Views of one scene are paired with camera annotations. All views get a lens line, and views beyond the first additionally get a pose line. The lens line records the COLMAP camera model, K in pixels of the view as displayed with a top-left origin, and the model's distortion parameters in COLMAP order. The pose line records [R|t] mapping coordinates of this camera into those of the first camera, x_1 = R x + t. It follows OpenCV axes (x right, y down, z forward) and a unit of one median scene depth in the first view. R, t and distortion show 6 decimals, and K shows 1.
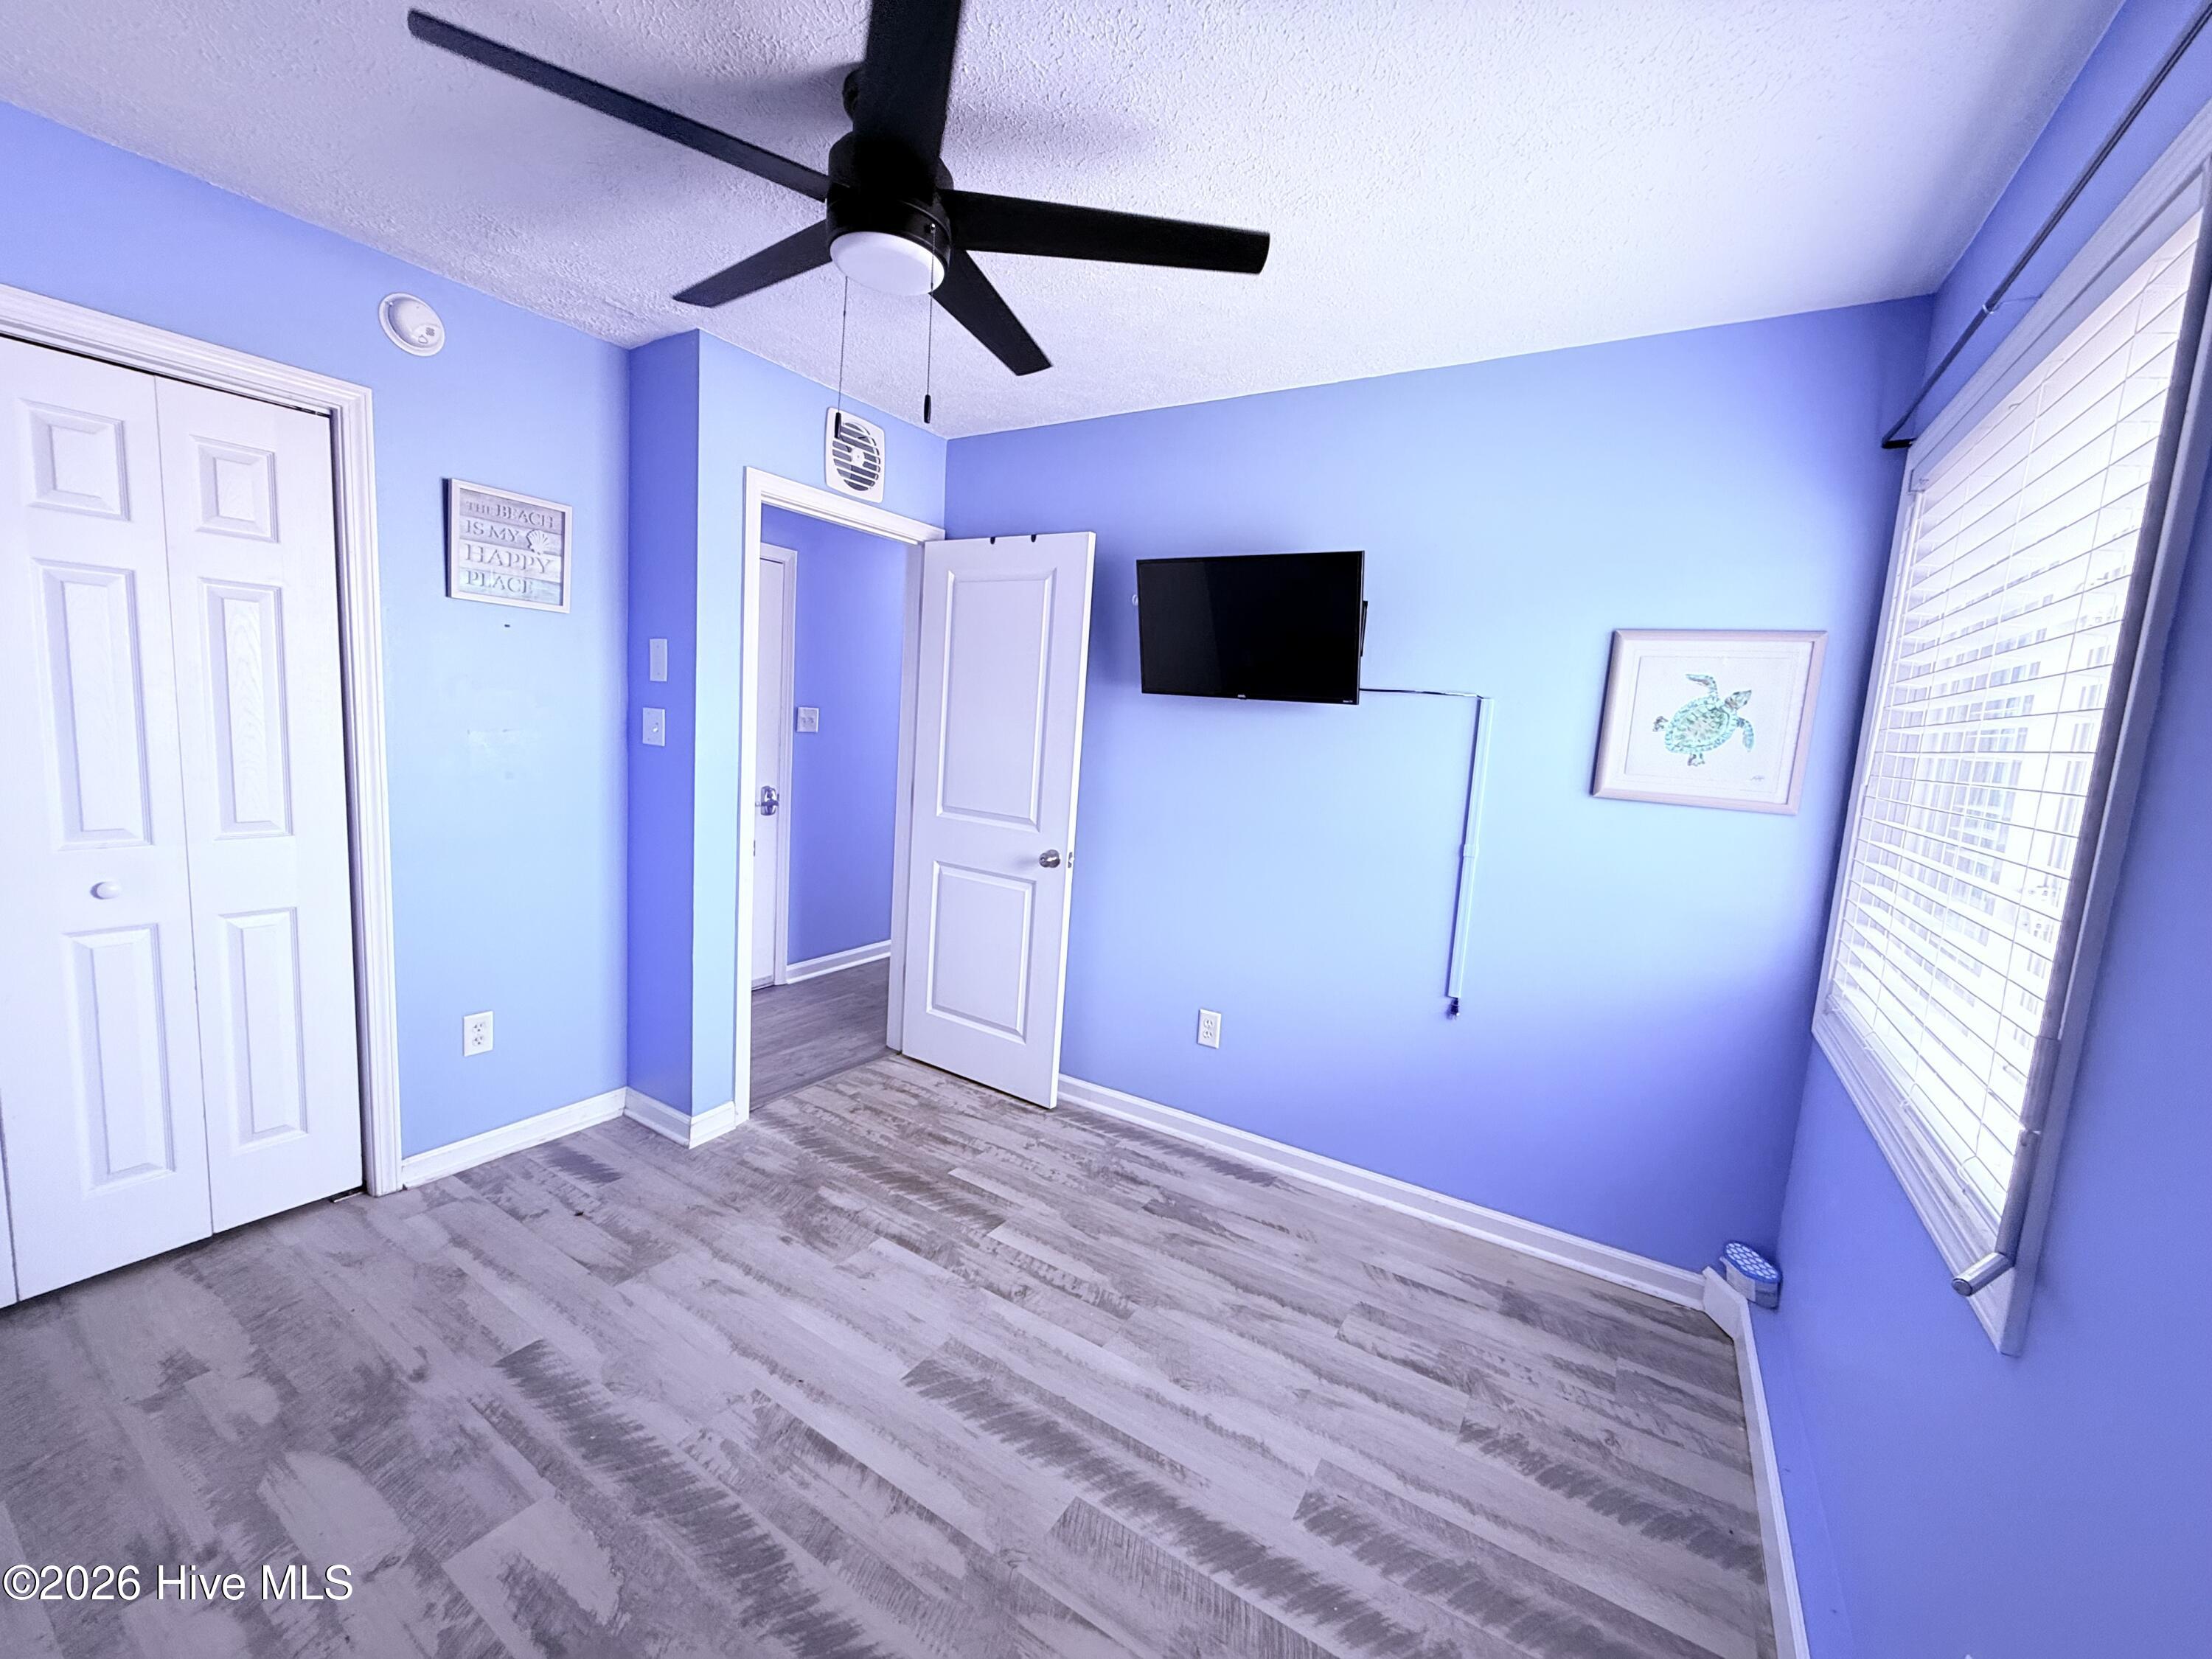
lens RADIAL K [[880.2, 0, 1101.3], [0, 880.2, 826.6], [0, 0, 1]] dist [0.003157, -0.000272]
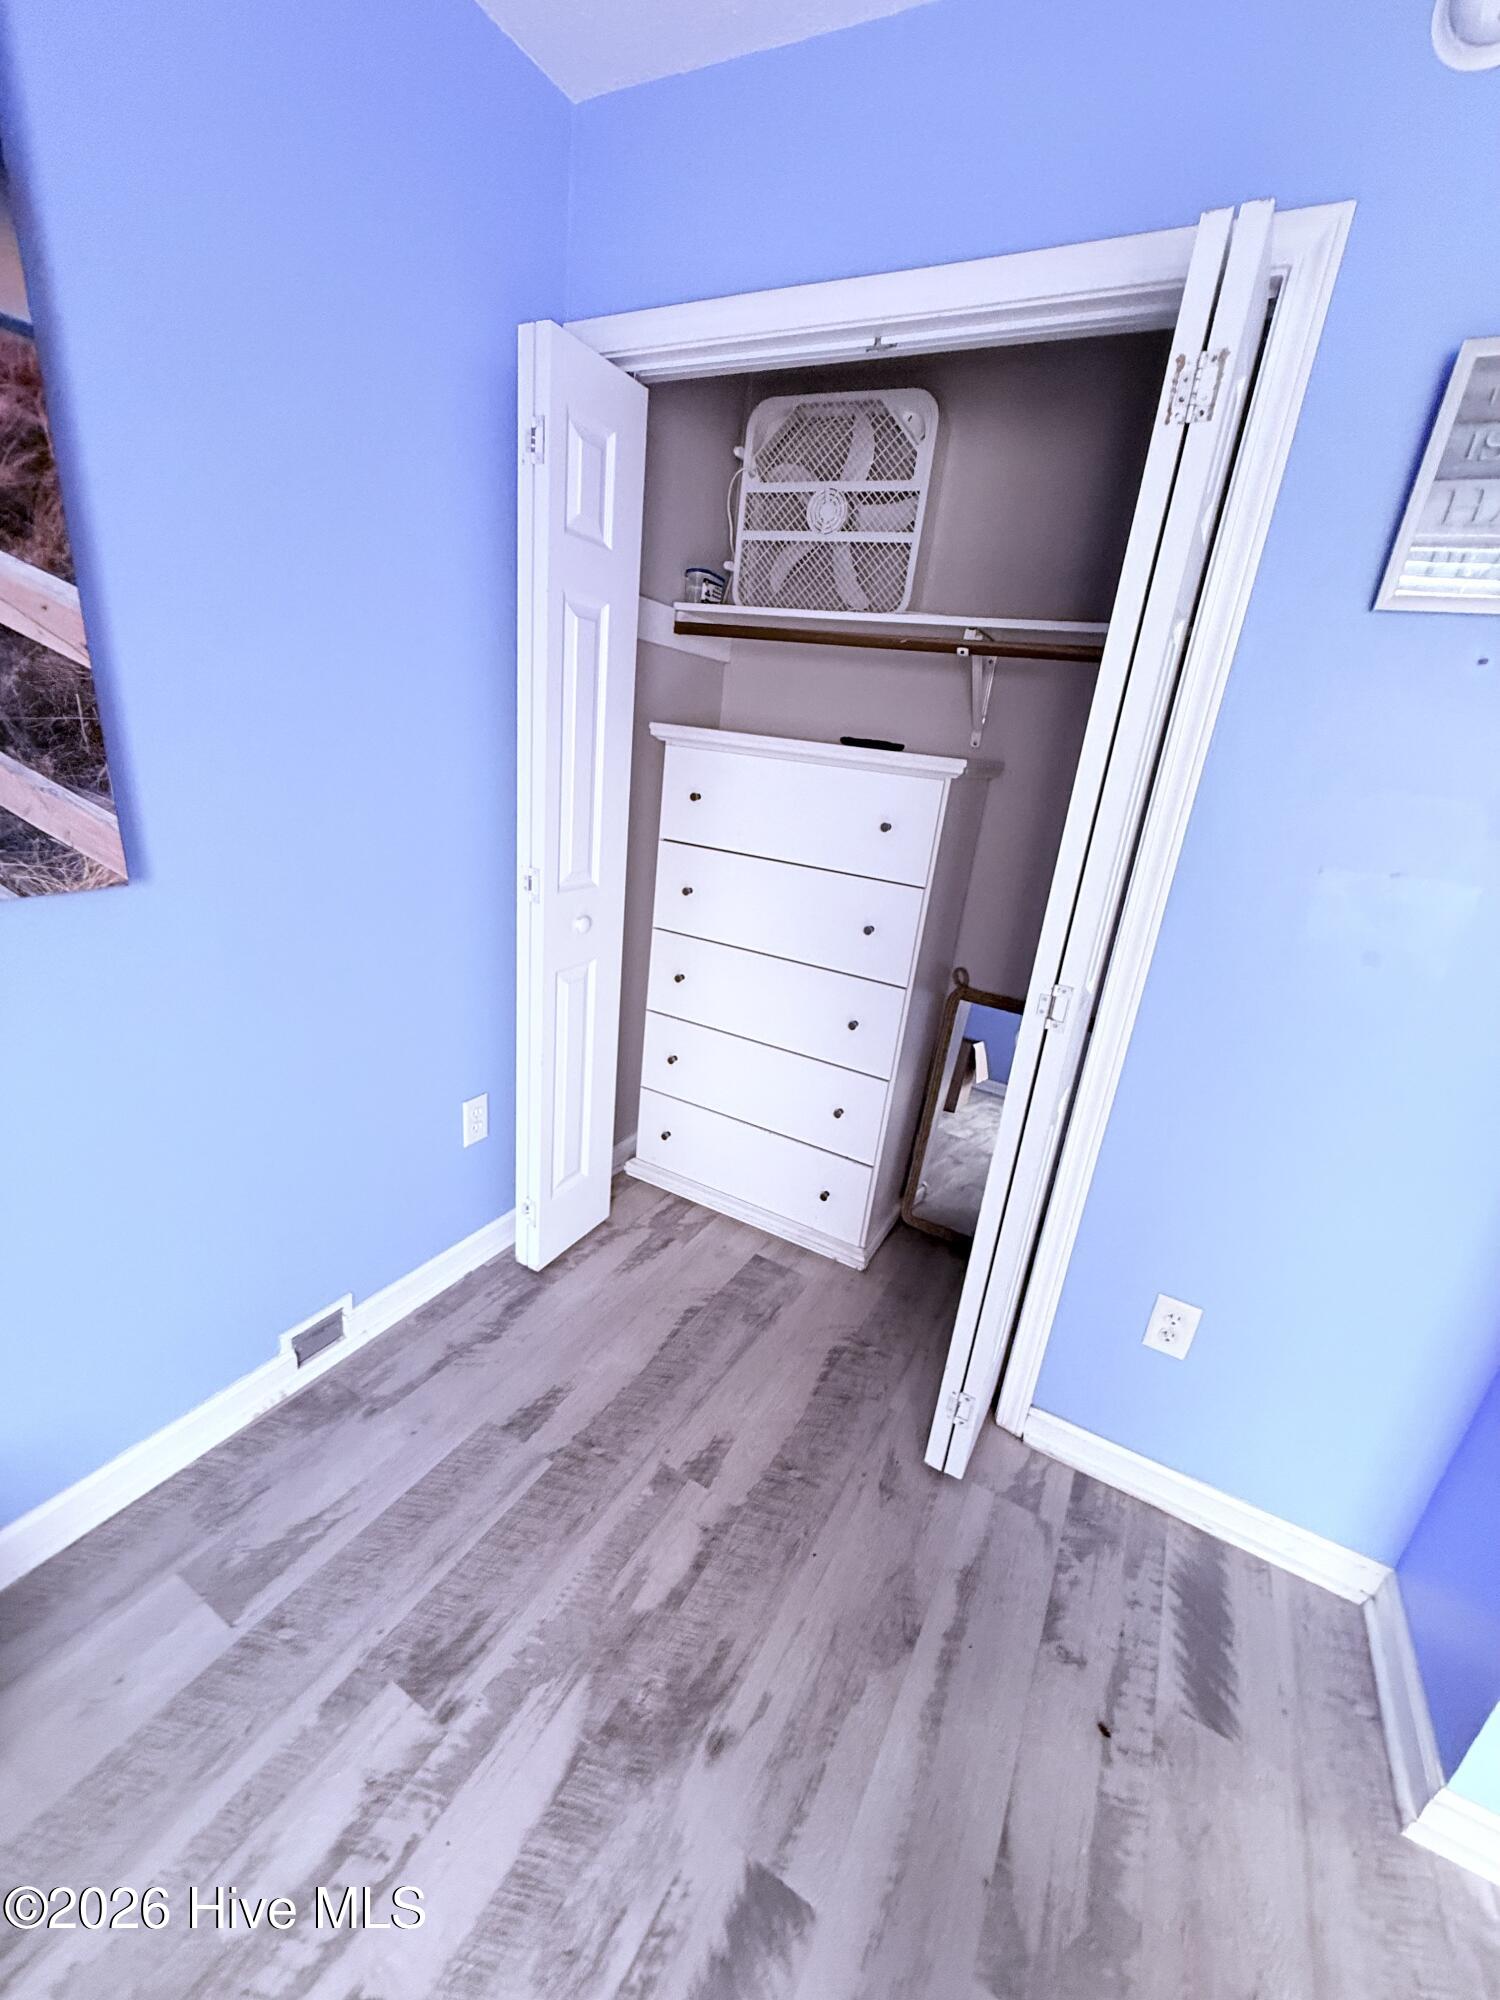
lens RADIAL K [[795.9, 0, 742.8], [0, 795.9, 999.9], [0, 0, 1]] dist [0.003157, -0.000272]
pose [[0.059616, 0.263229, -0.962889, -0.263559], [-0.223880, 0.943558, 0.244083, -0.083264], [0.972792, 0.201021, 0.115183, 0.692137]]
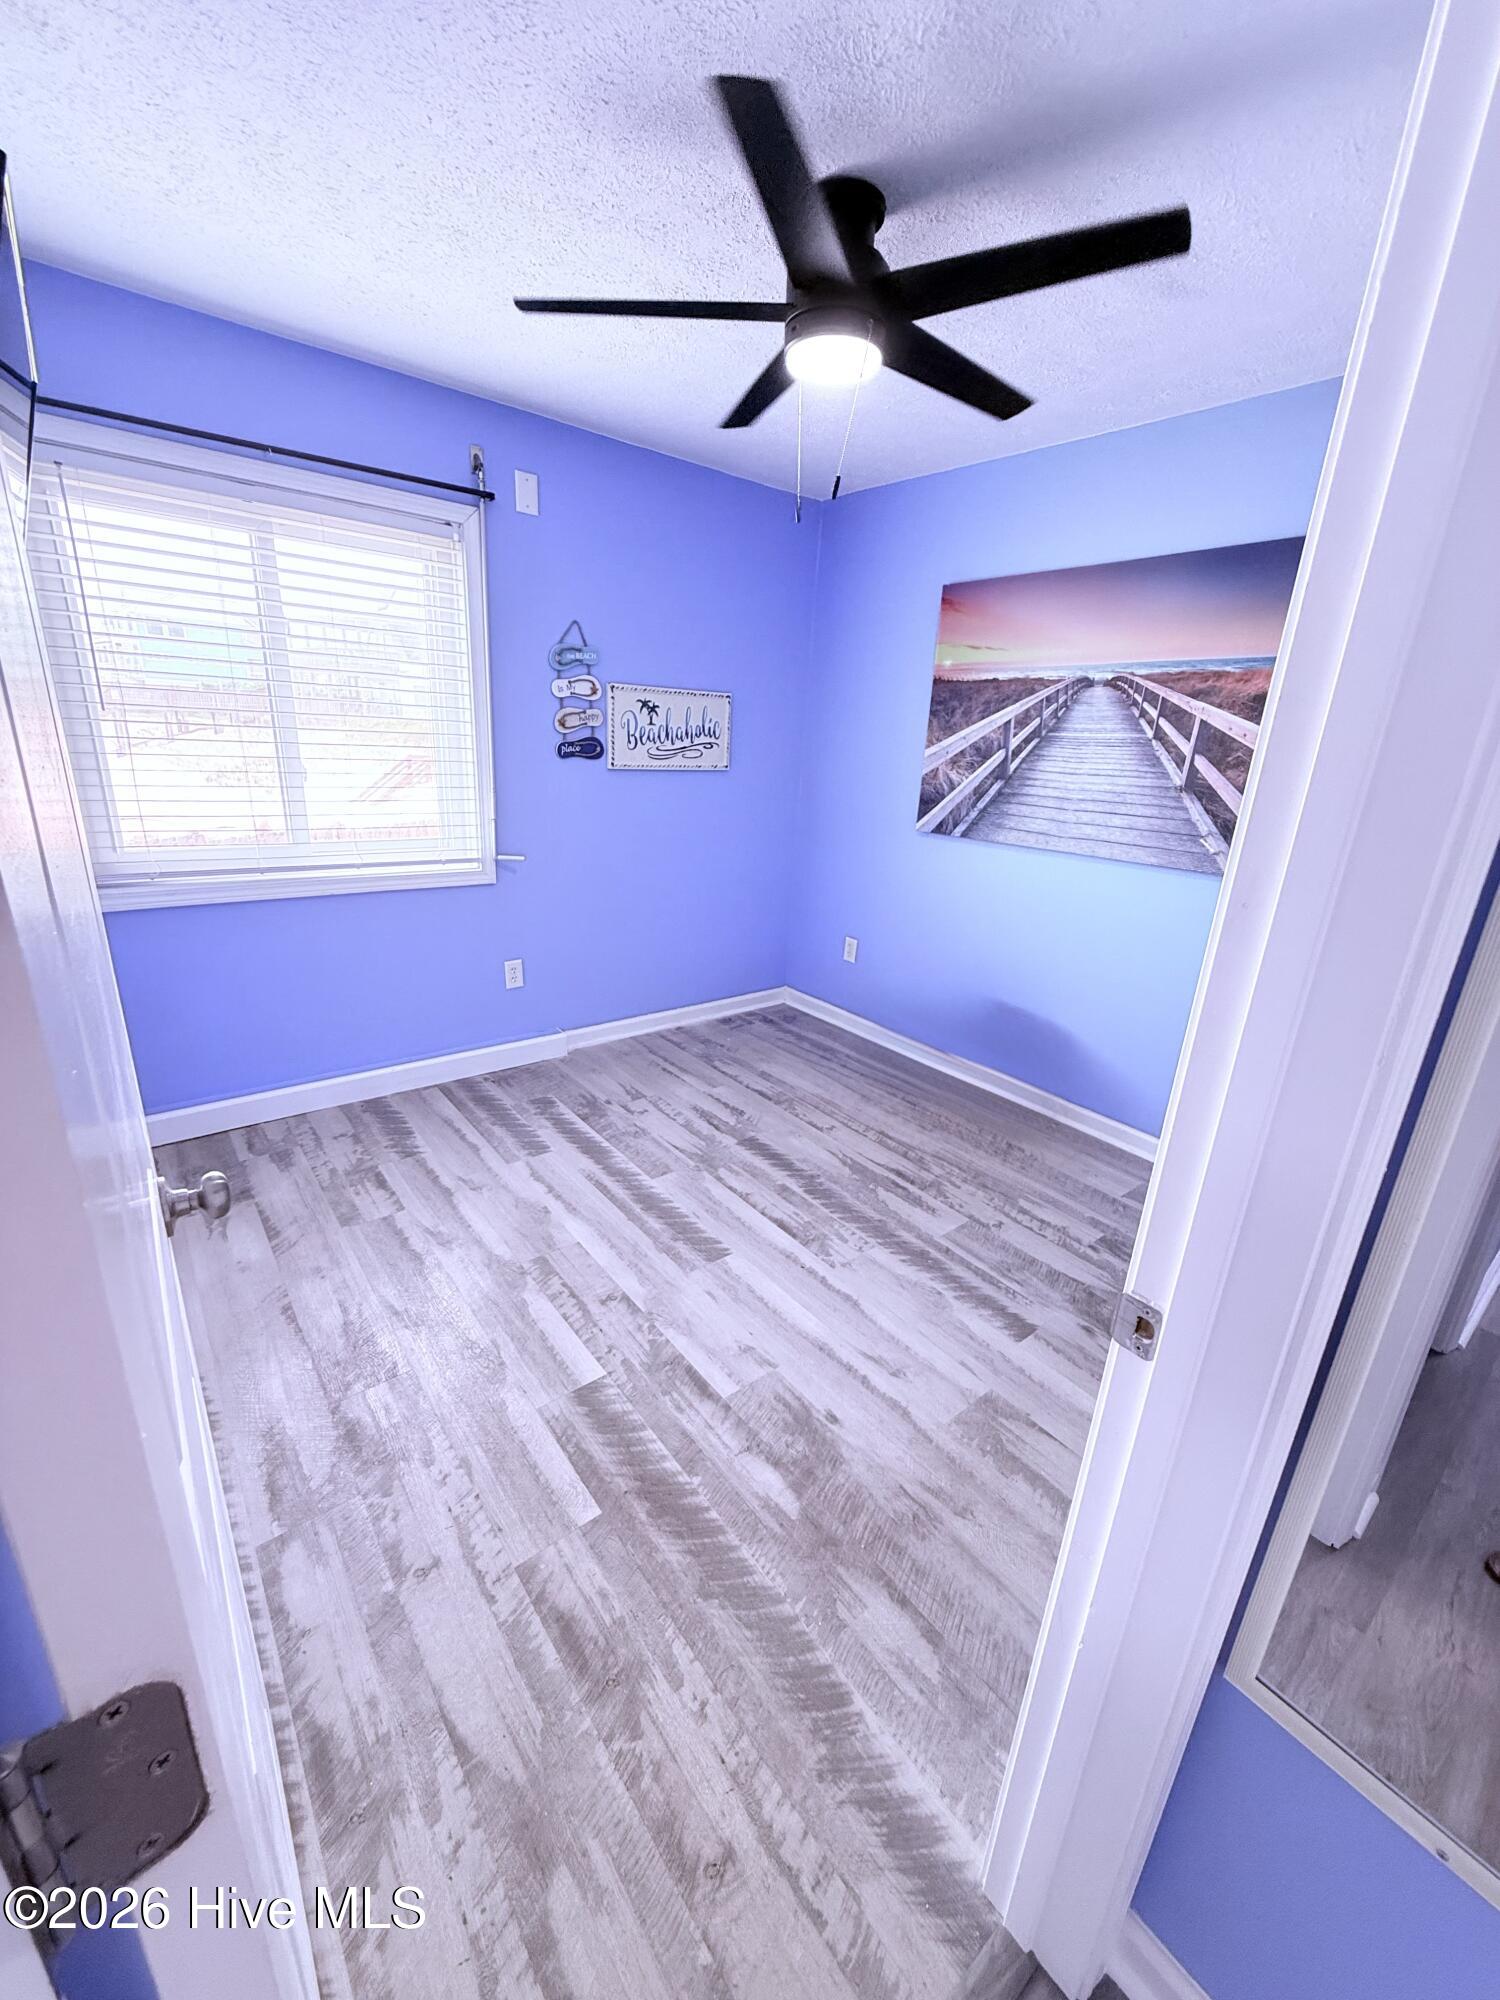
lens RADIAL K [[795.9, 0, 745.2], [0, 795.9, 997.8], [0, 0, 1]] dist [0.003157, -0.000272]
pose [[-0.936028, -0.217219, 0.276889, -0.437797], [-0.075092, 0.891940, 0.445874, -0.240376], [-0.343820, 0.396559, -0.851193, 1.646245]]
